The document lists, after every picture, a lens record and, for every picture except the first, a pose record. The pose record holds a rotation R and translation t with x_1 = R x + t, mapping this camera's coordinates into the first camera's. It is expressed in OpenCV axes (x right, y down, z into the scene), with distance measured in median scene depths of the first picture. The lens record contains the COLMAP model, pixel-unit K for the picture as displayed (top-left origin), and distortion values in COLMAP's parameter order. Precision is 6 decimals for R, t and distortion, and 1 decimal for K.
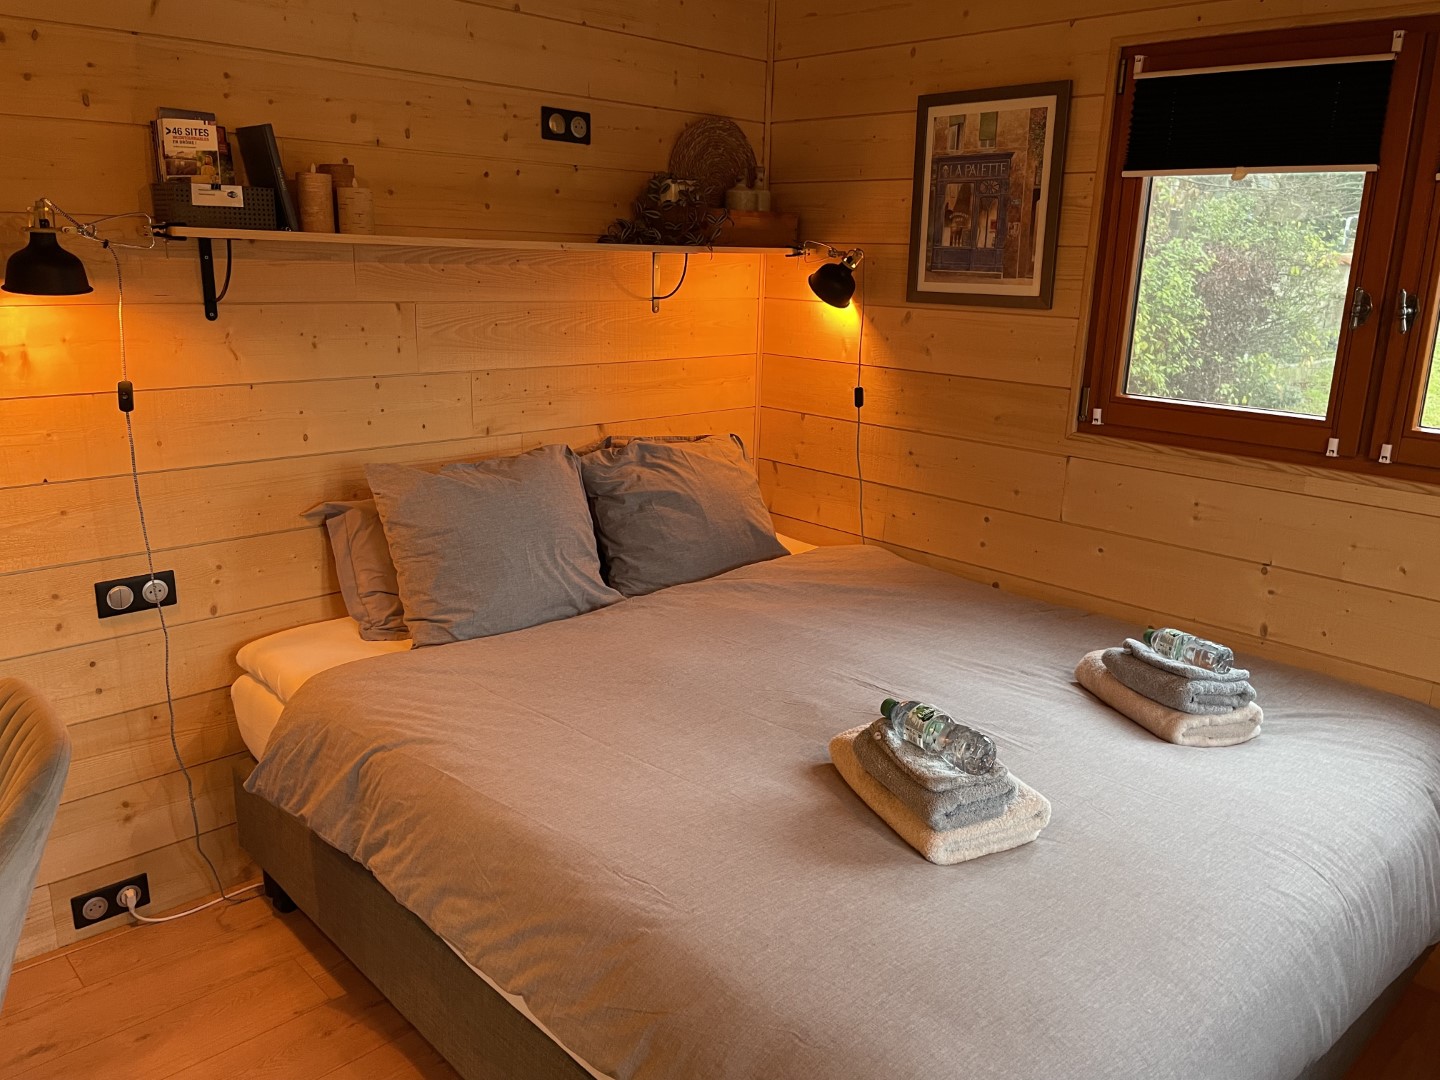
lens RADIAL K [[1082.2, 0, 711.0], [0, 1082.2, 531.2], [0, 0, 1]] dist [0.085860, -0.114304]
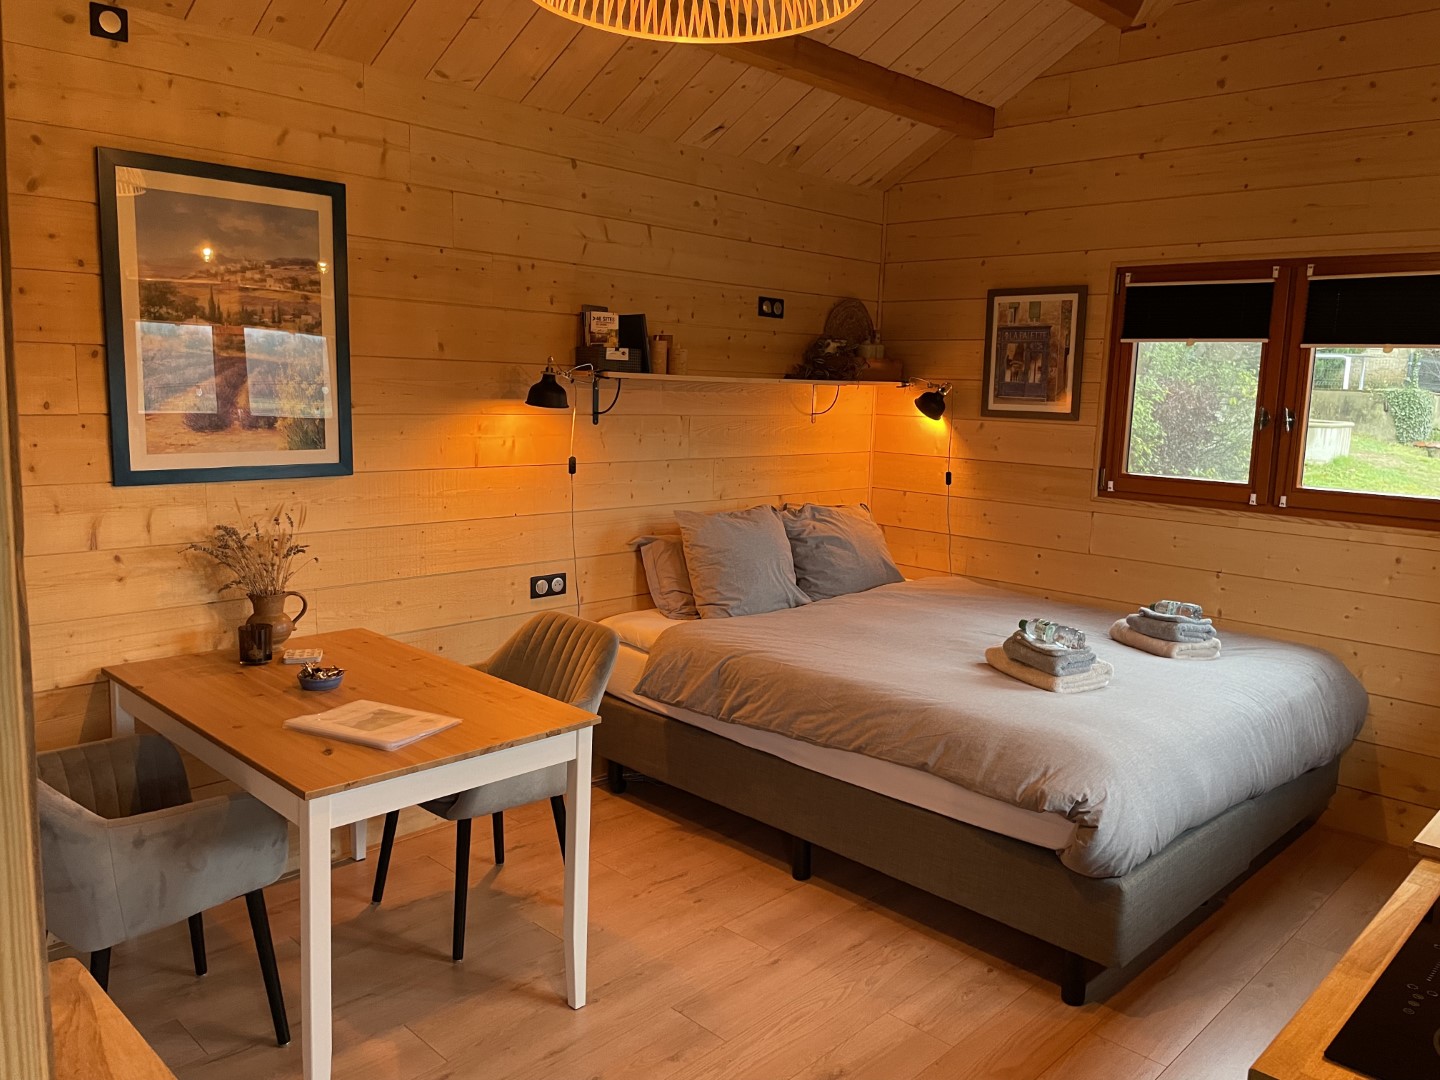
lens RADIAL K [[1077.2, 0, 719.6], [0, 1077.2, 534.4], [0, 0, 1]] dist [0.089502, -0.128757]
pose [[0.999288, -0.000011, 0.037720, -0.294232], [0.004174, 0.993891, -0.110284, 0.146242], [-0.037489, 0.110362, 0.993184, -0.584110]]
